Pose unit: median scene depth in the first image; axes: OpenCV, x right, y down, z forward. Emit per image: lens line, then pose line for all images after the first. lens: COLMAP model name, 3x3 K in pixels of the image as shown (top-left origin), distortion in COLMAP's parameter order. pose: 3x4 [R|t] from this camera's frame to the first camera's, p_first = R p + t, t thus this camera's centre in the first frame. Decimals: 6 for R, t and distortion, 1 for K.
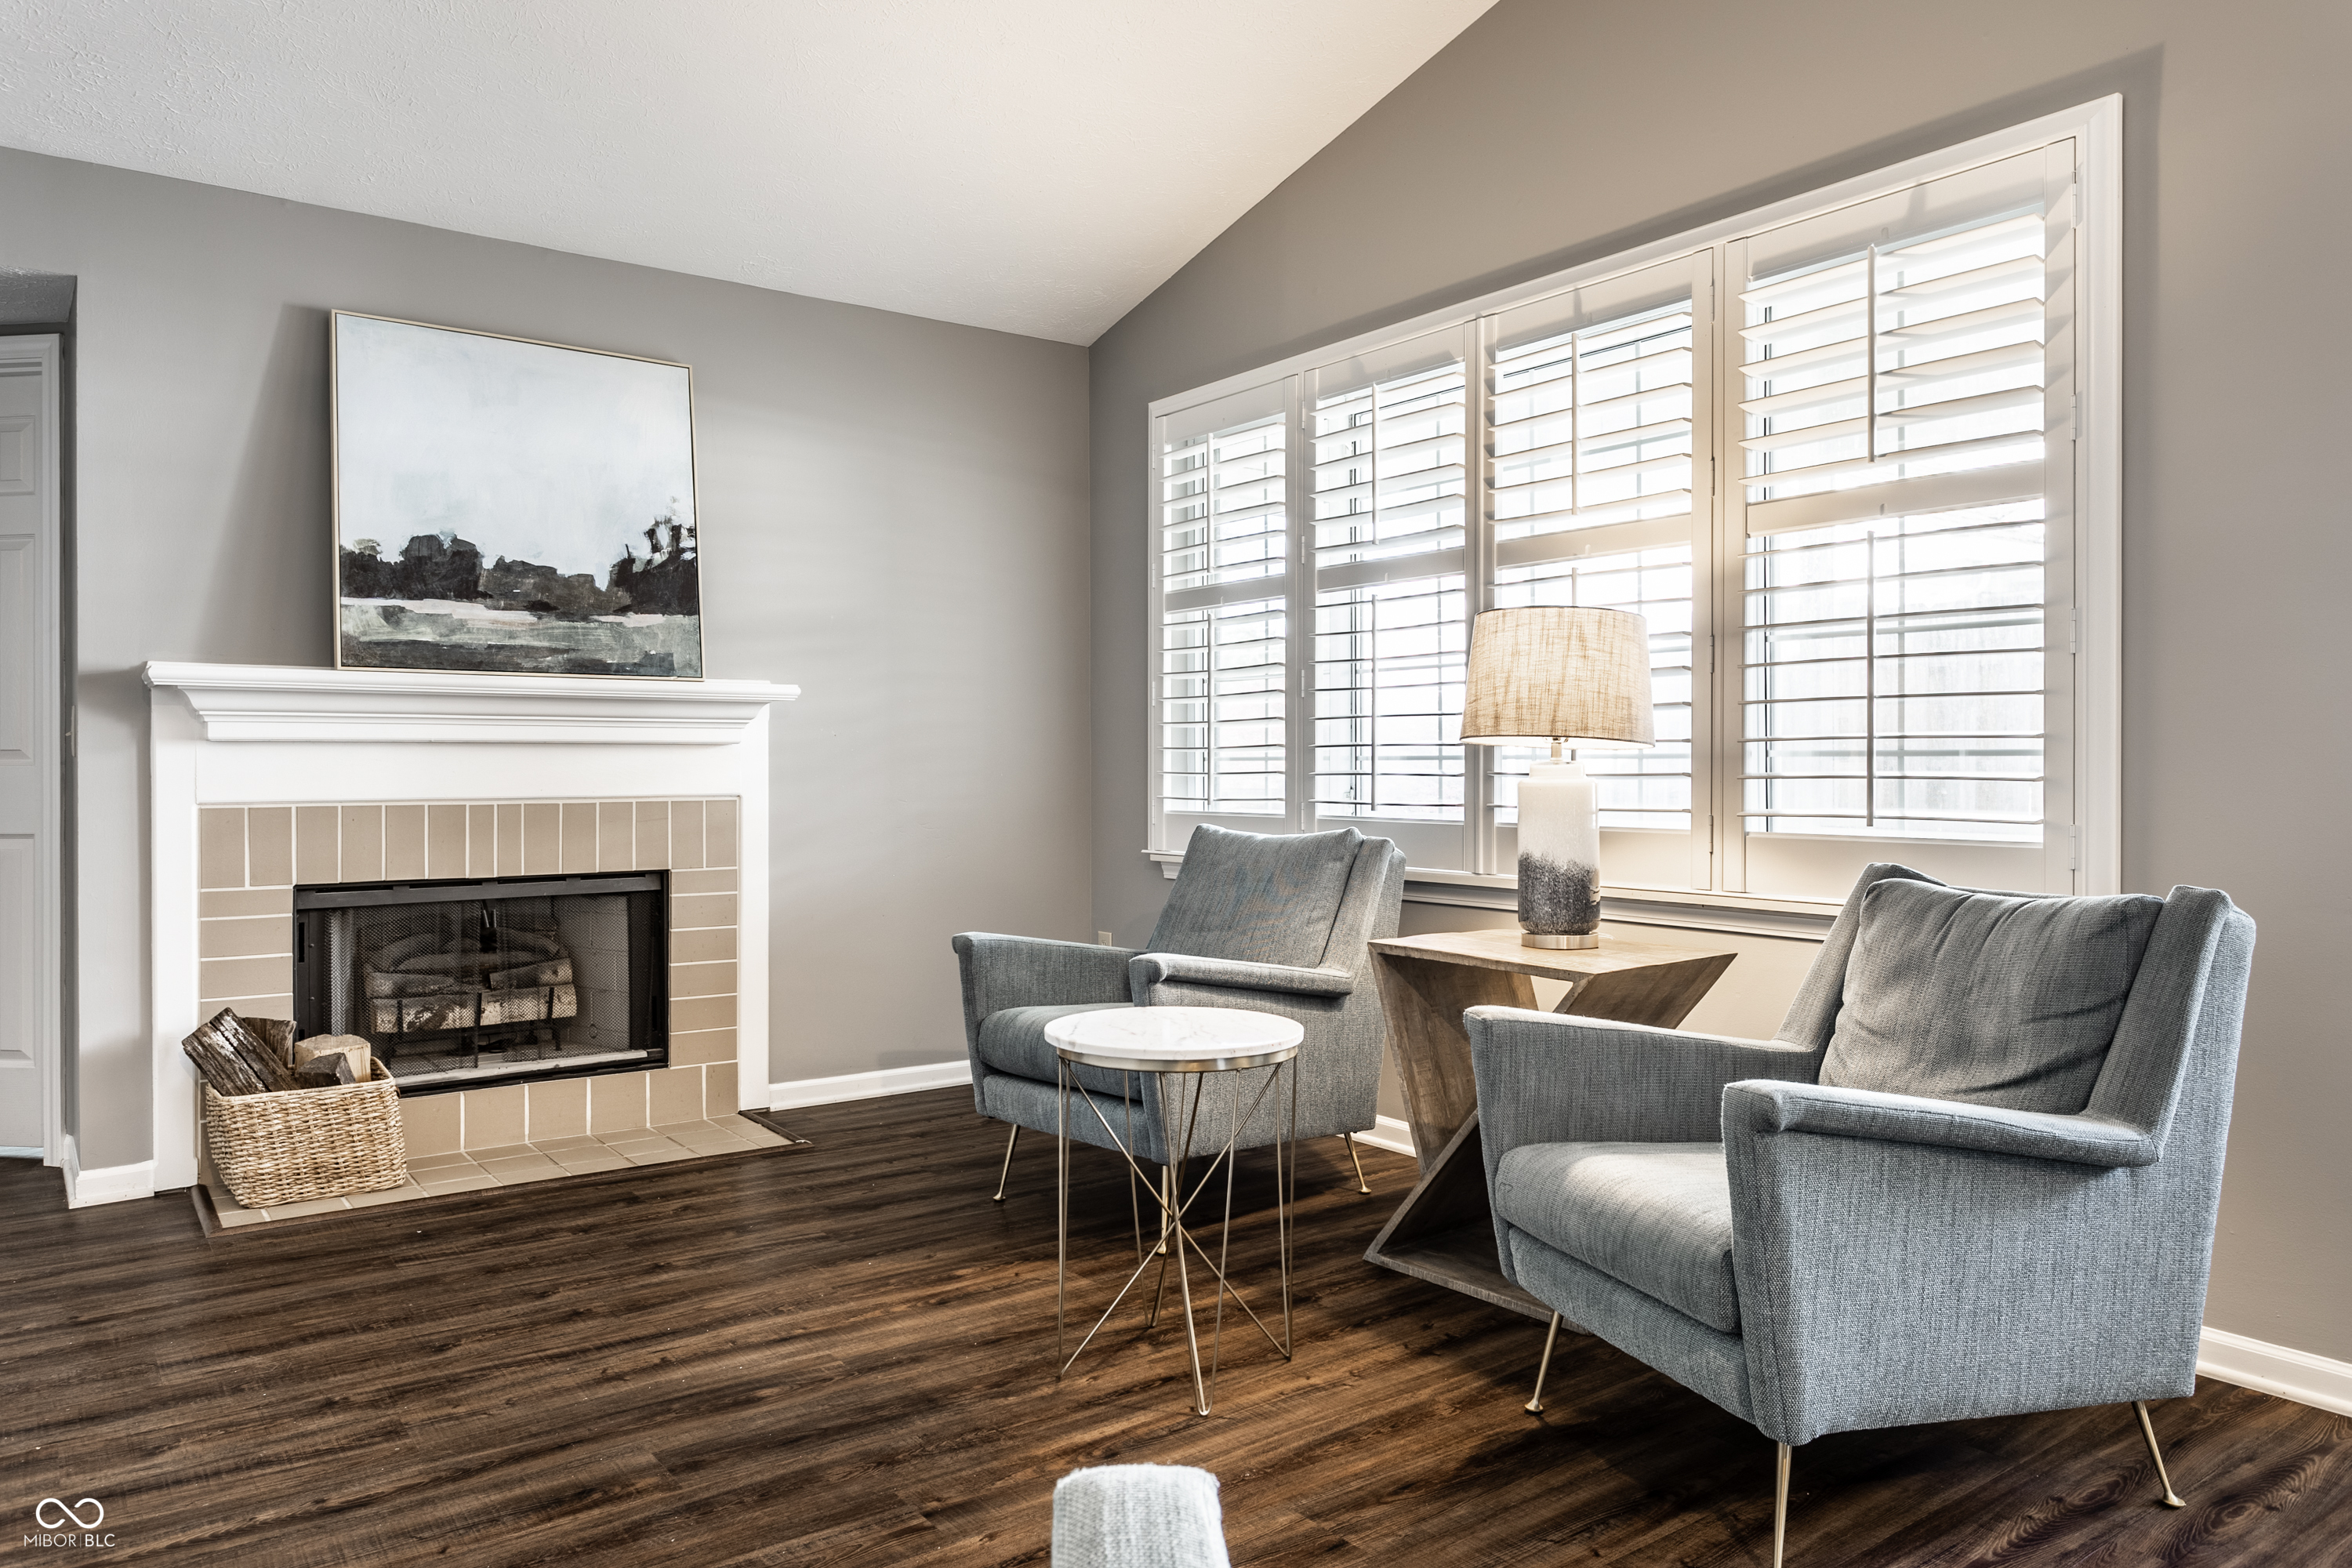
lens RADIAL K [[1570.5, 0, 1185.8], [0, 1570.5, 758.7], [0, 0, 1]] dist [-0.004509, 0.002454]
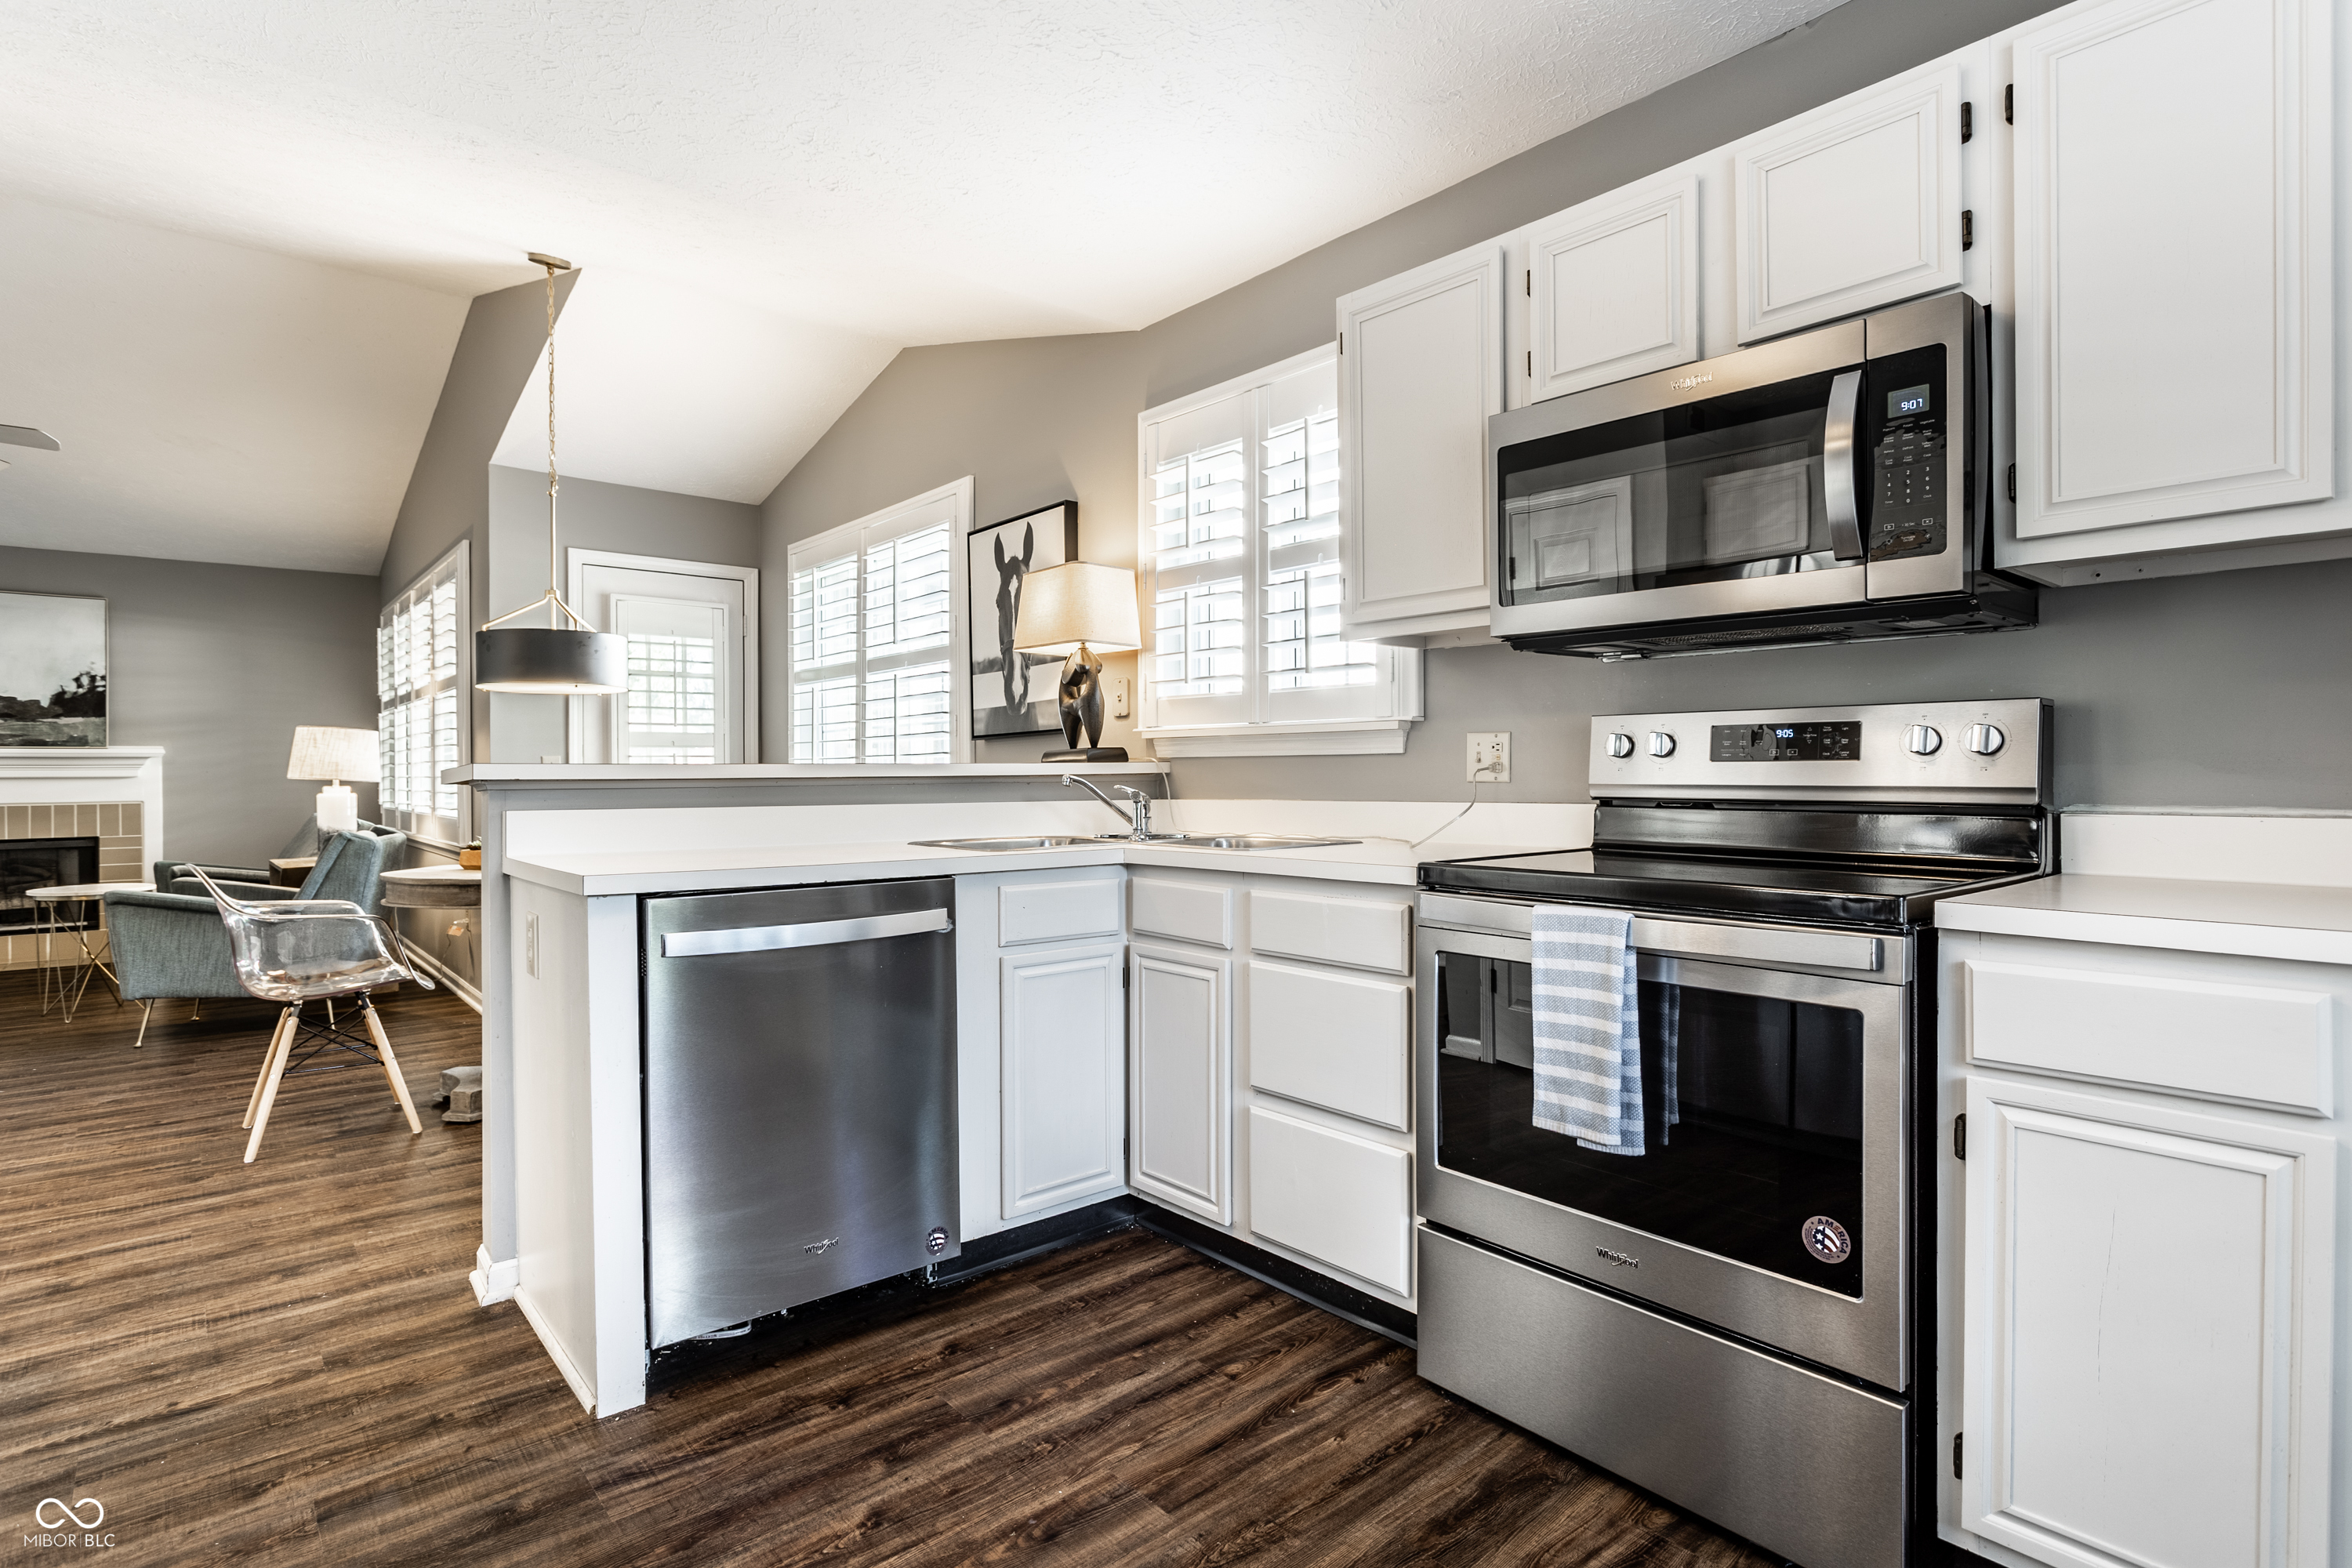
lens RADIAL K [[1161.8, 0, 1162.4], [0, 1161.8, 774.6], [0, 0, 1]] dist [-0.004833, -0.000061]
pose [[0.998061, -0.006246, 0.061935, 1.181695], [0.005822, 0.999958, 0.007024, -0.018374], [-0.061976, -0.006649, 0.998055, -0.759384]]
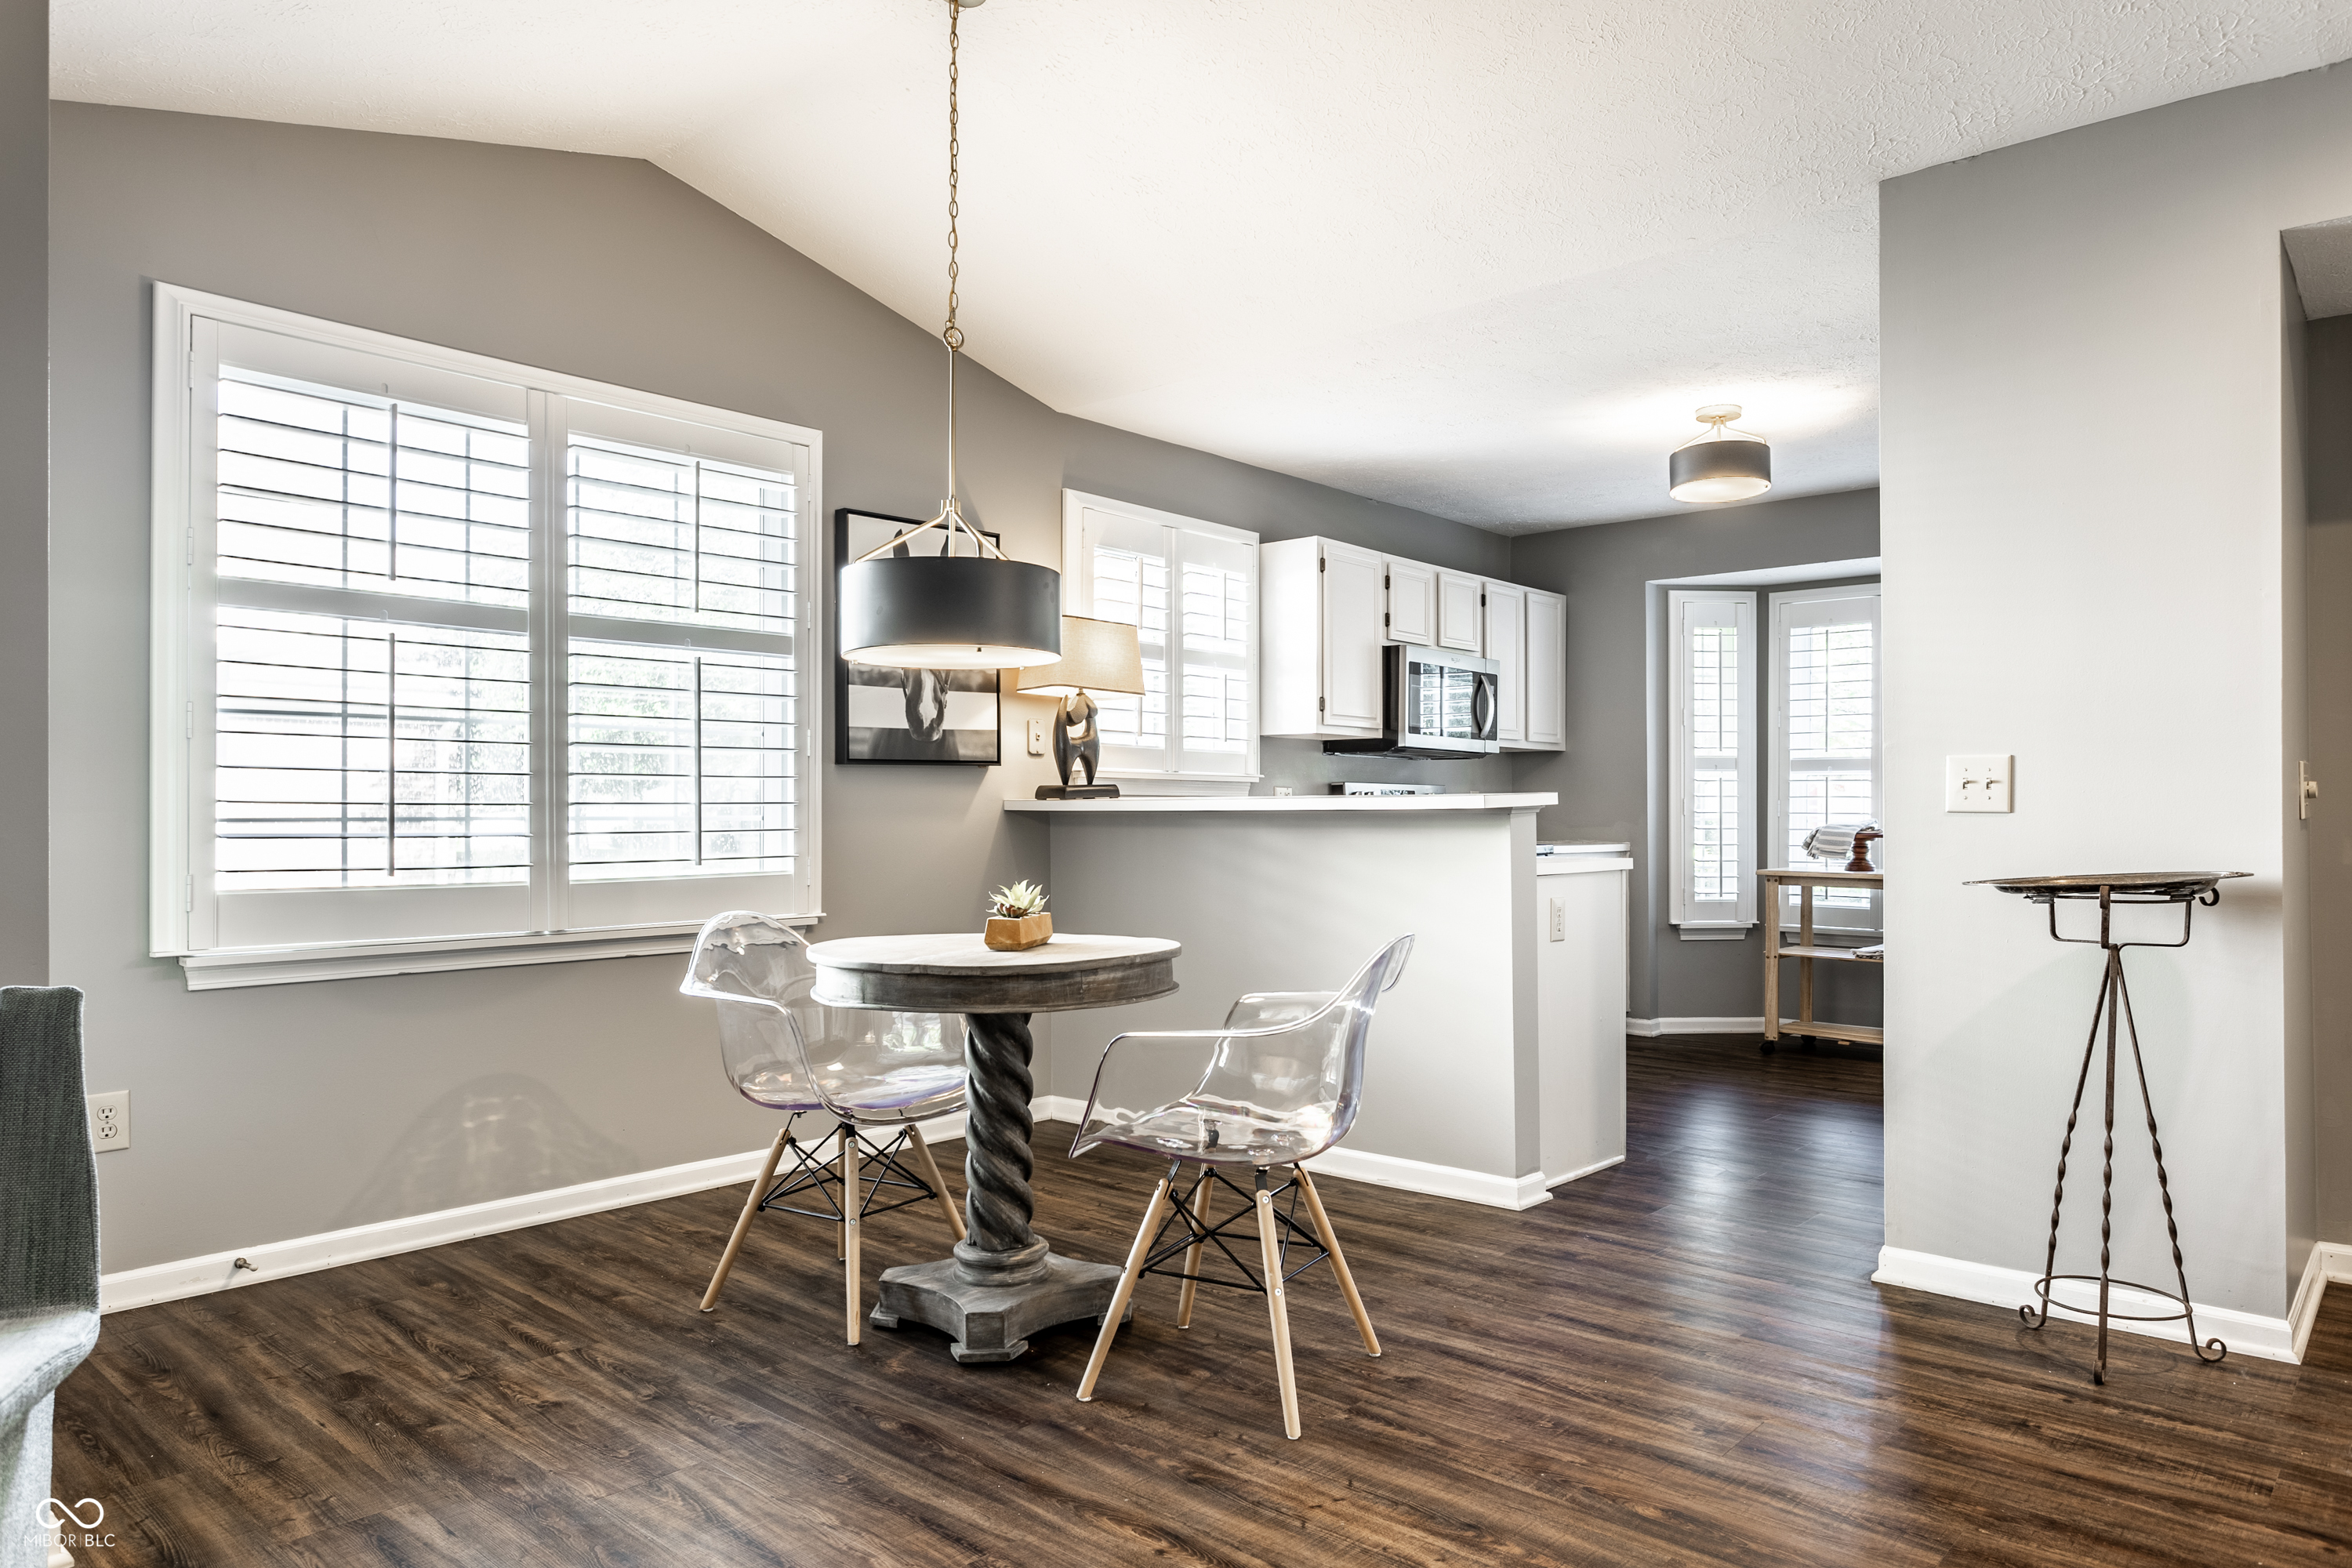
lens RADIAL K [[1482.8, 0, 1201.2], [0, 1482.8, 809.1], [0, 0, 1]] dist [-0.007769, 0.002903]
pose [[-0.203594, 0.006129, 0.979036, -0.113661], [-0.003502, 0.999969, -0.006989, -0.002436], [-0.979049, -0.004851, -0.203566, 0.326558]]
